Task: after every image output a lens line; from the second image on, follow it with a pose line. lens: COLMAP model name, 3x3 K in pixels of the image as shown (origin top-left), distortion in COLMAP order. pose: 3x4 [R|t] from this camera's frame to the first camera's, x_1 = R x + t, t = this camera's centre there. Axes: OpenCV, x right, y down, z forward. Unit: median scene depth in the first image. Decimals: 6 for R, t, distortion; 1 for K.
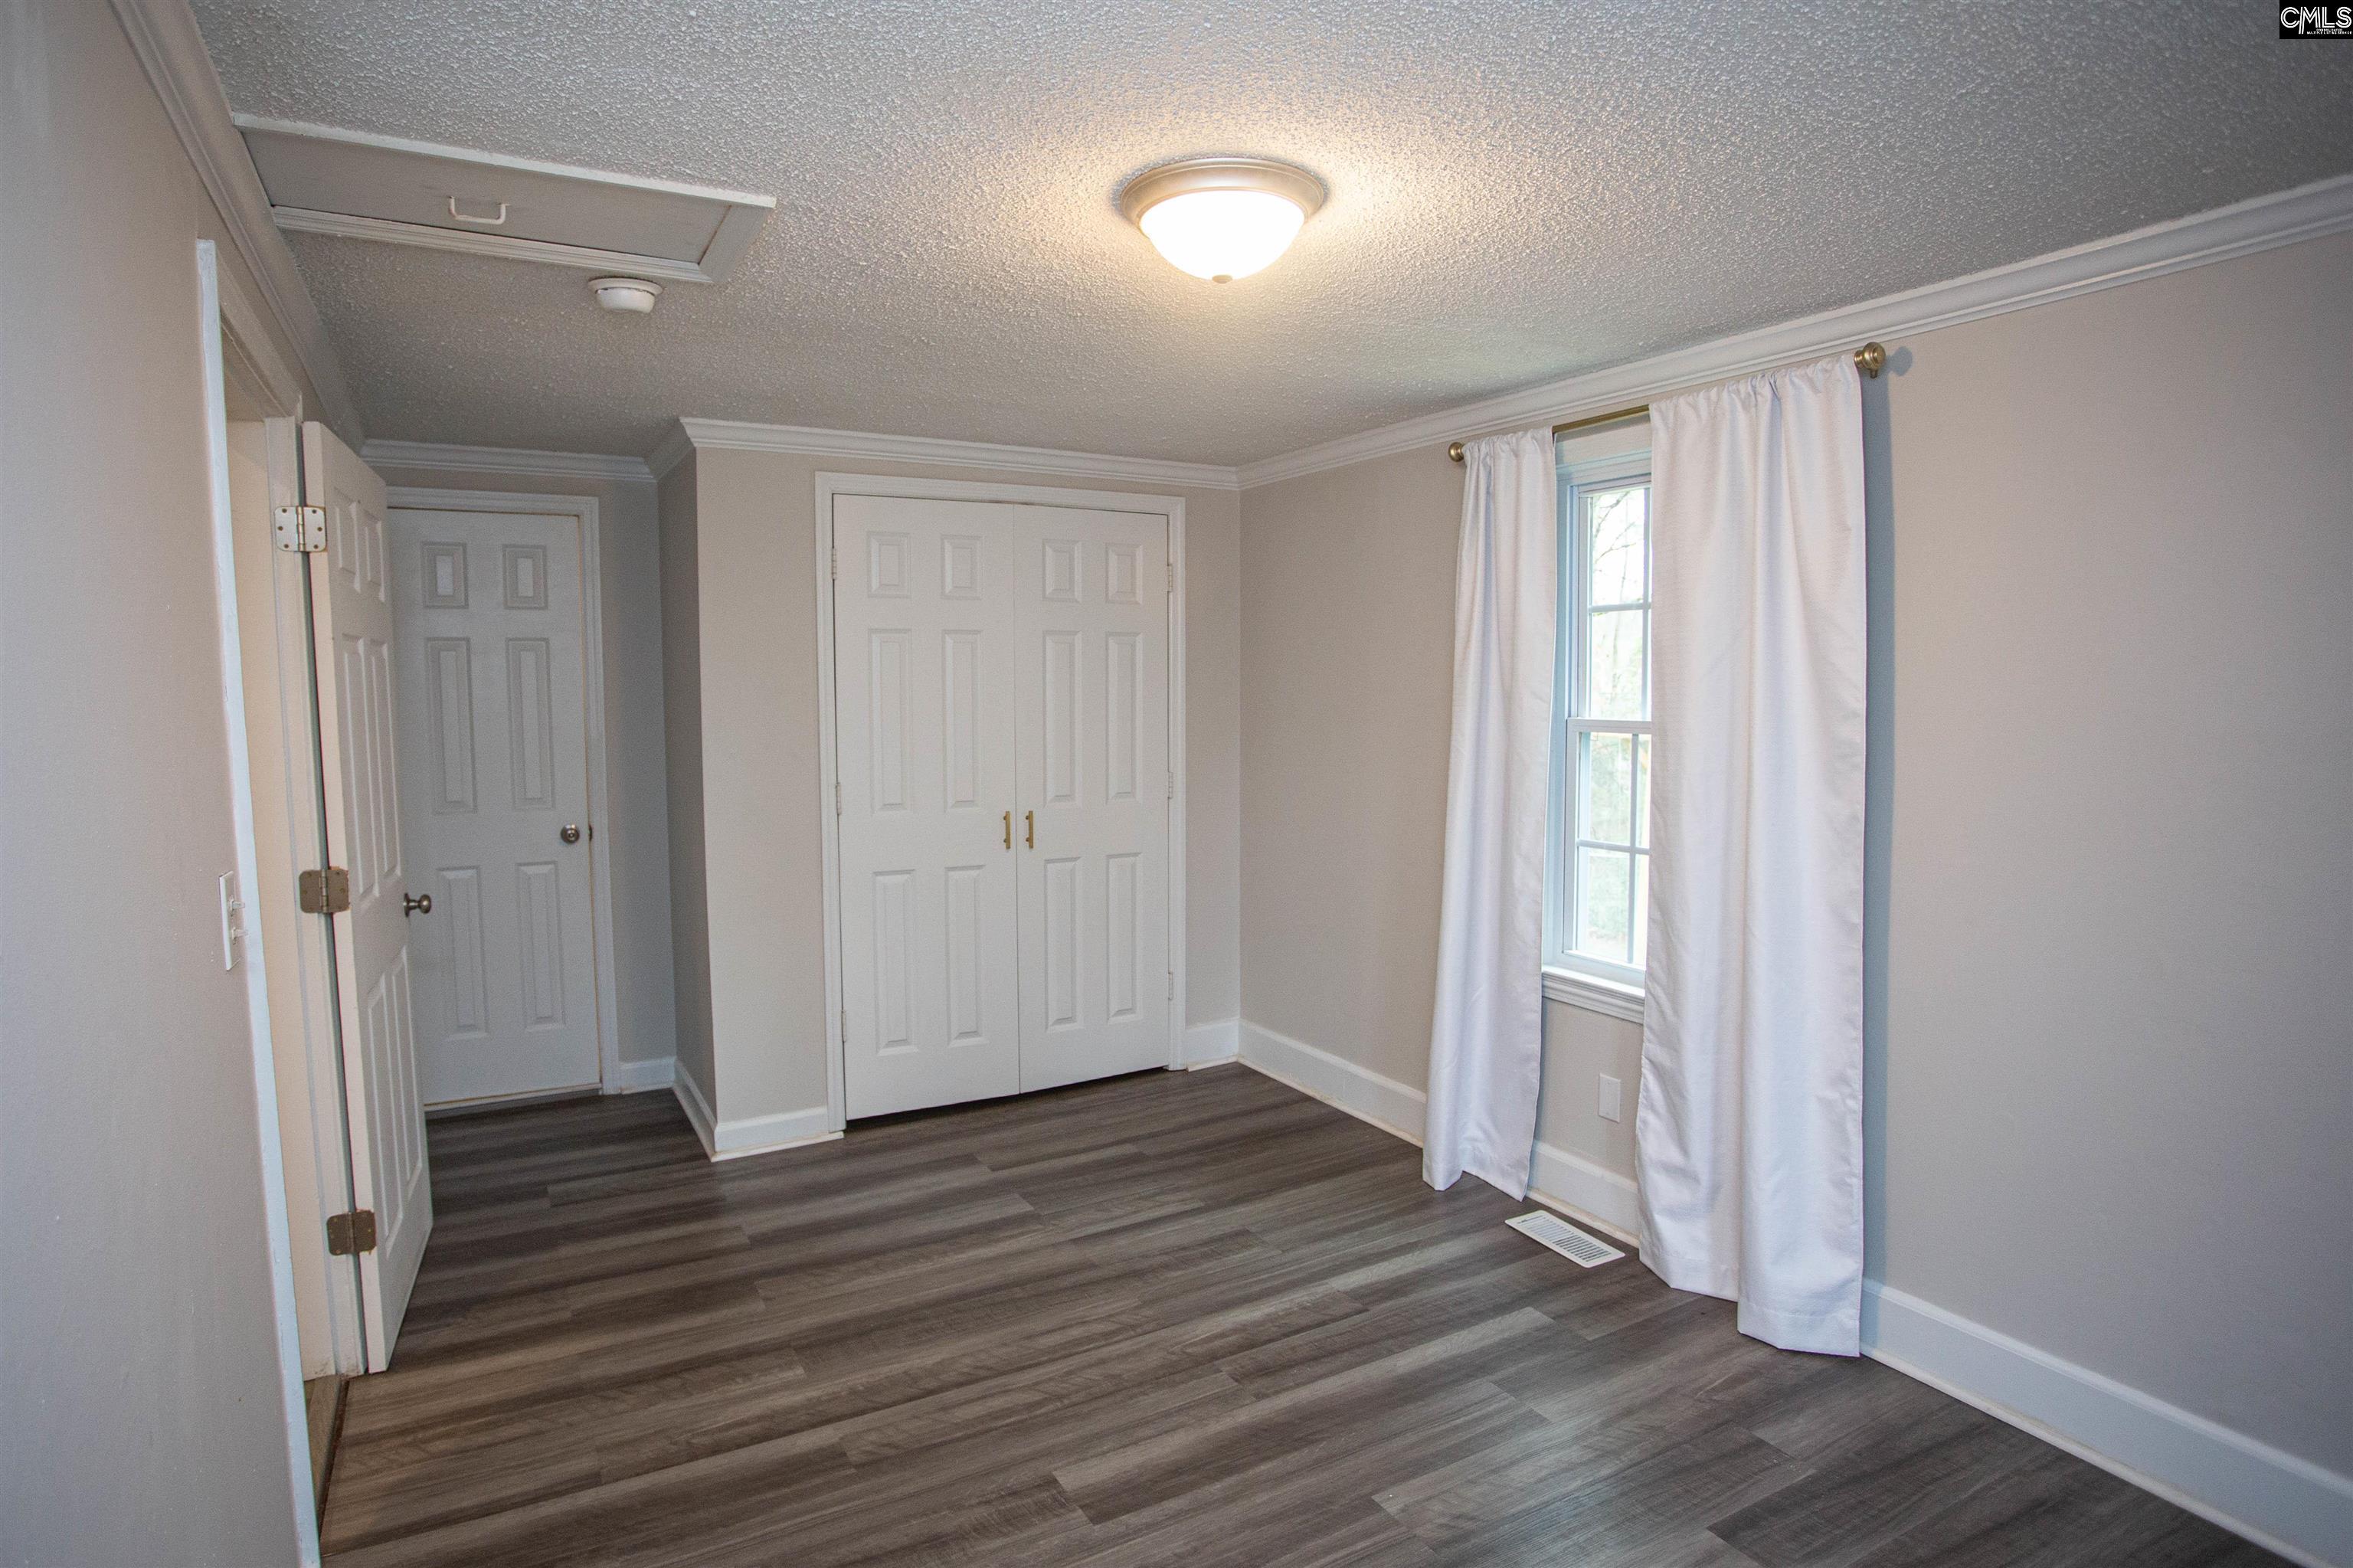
lens RADIAL K [[1285.1, 0, 1175.2], [0, 1285.1, 787.5], [0, 0, 1]] dist [-0.079407, 0.031889]
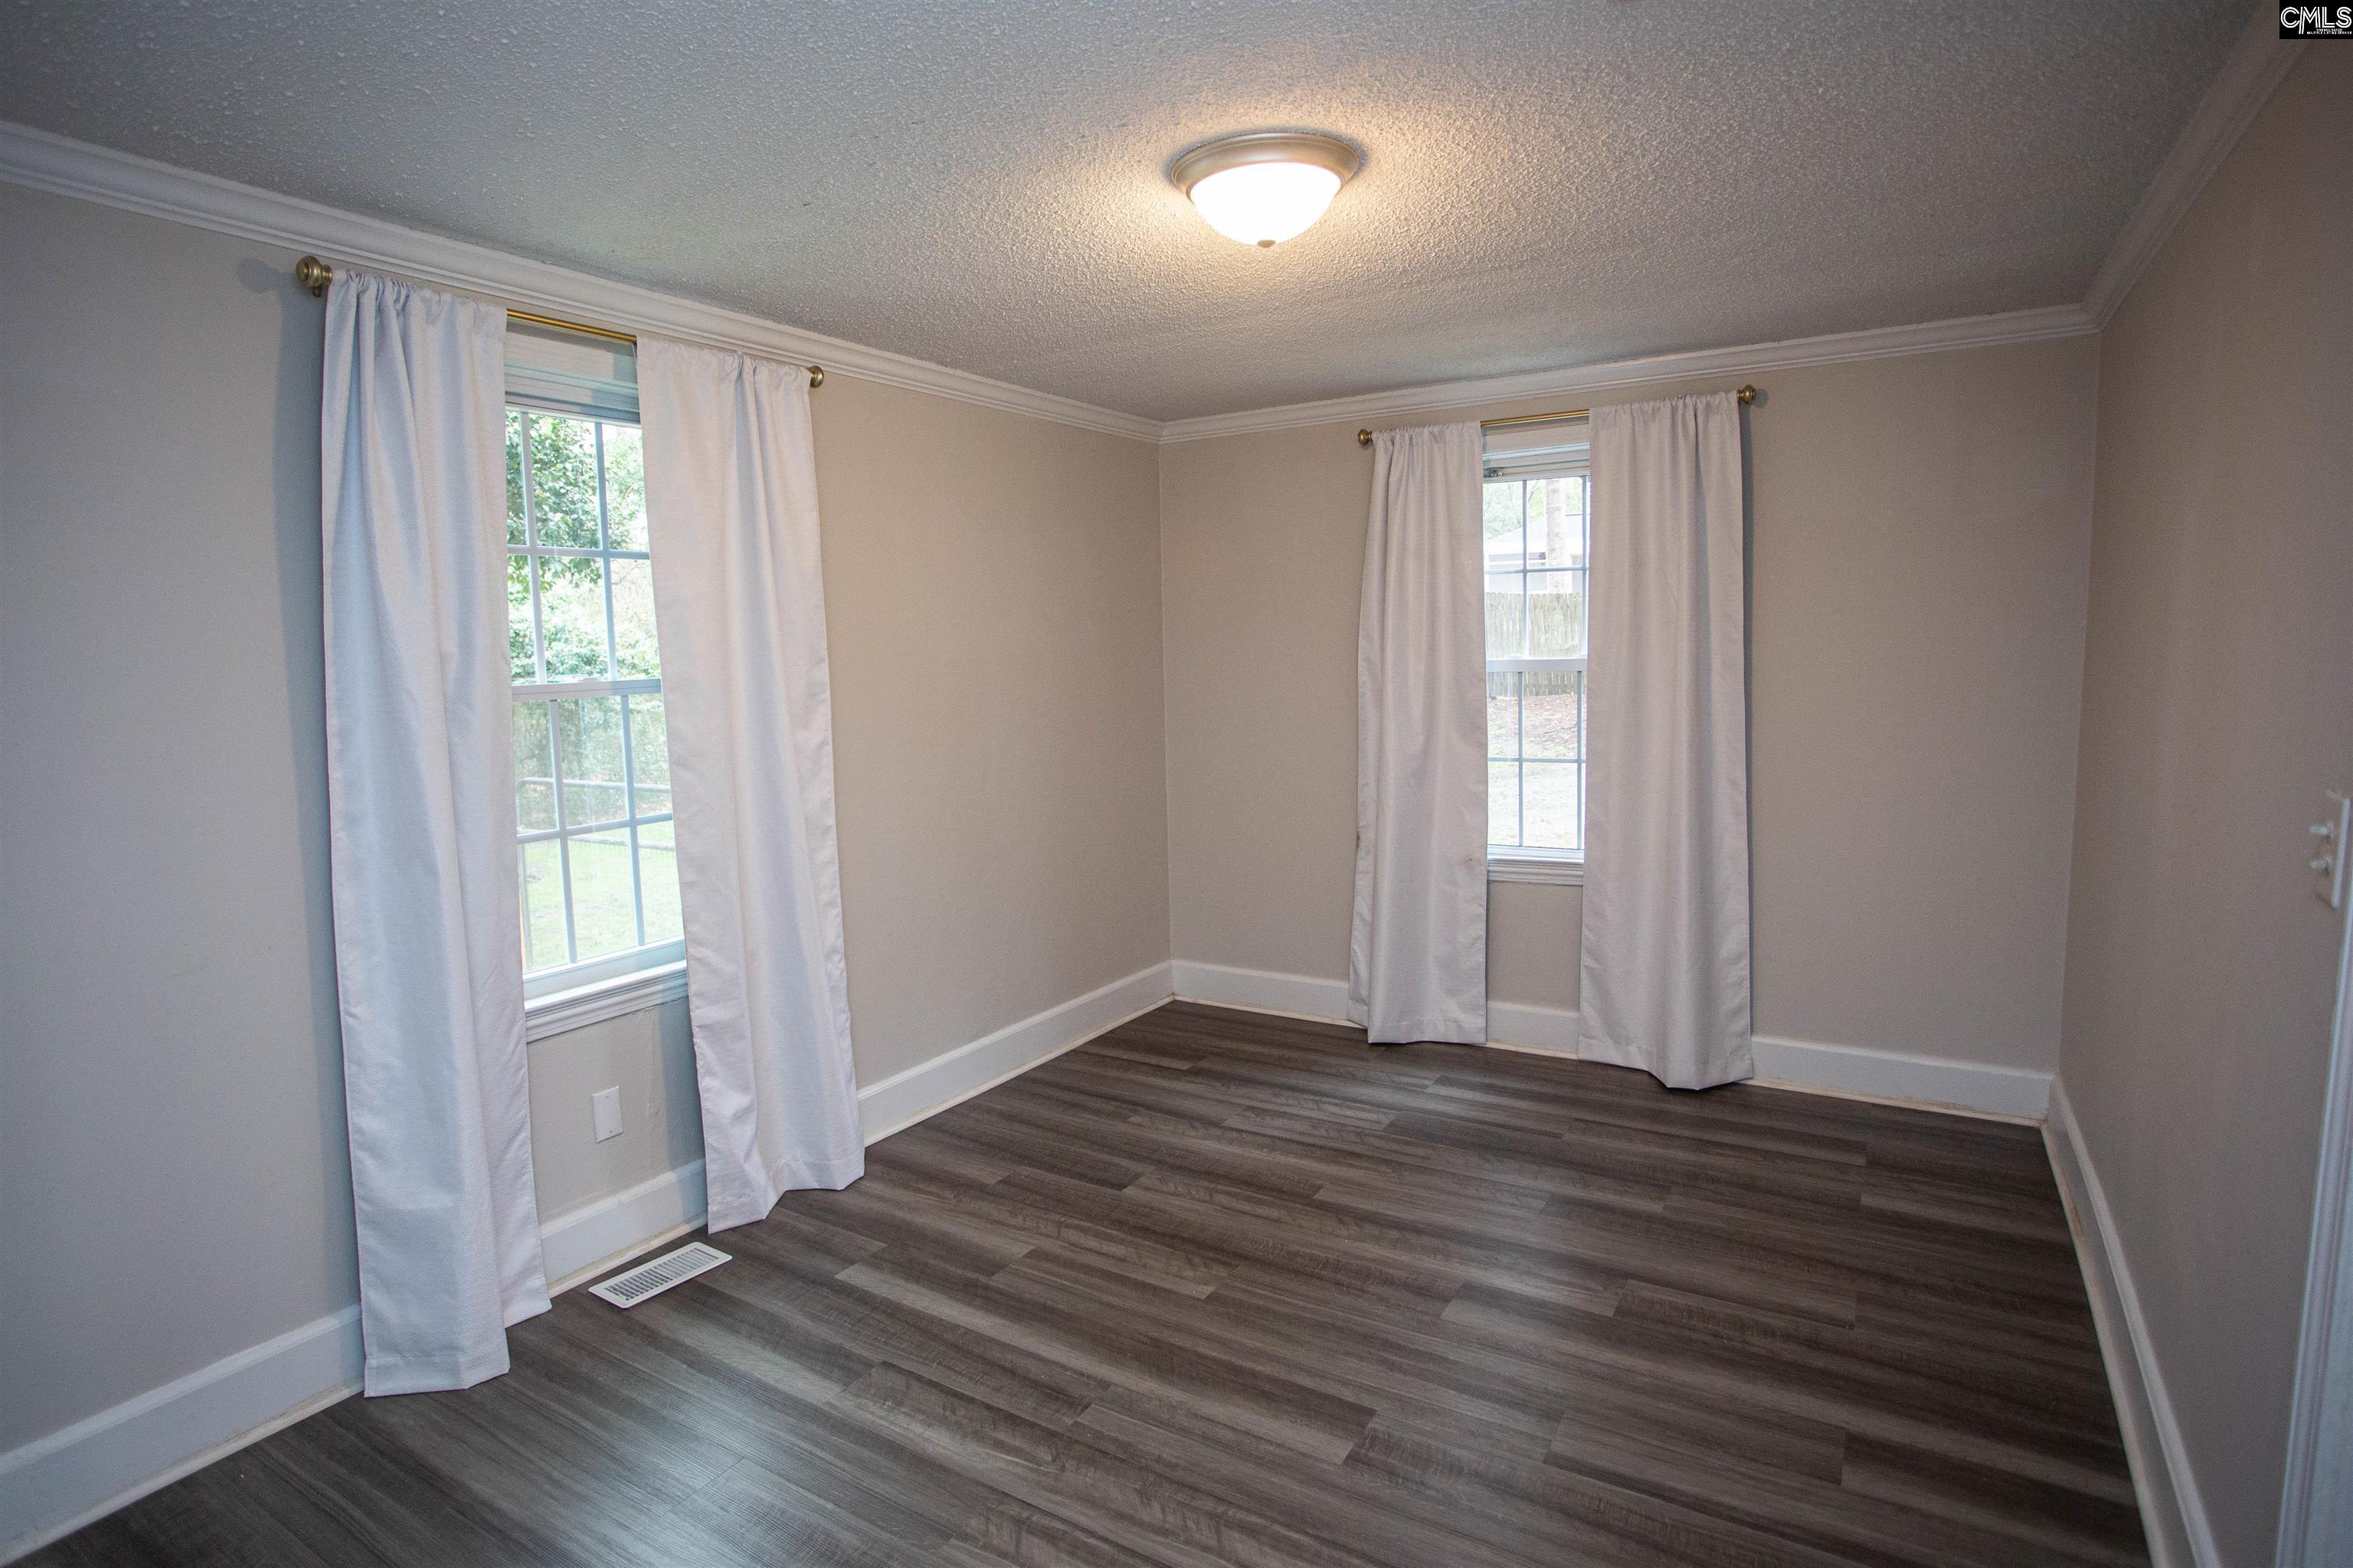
lens RADIAL K [[1192.7, 0, 1135.2], [0, 1192.7, 762.3], [0, 0, 1]] dist [-0.030183, 0.000100]
pose [[-0.457387, -0.077640, 0.885872, -0.662020], [0.092462, 0.986630, 0.134210, -0.089048], [-0.884448, 0.143296, -0.444093, 1.254553]]
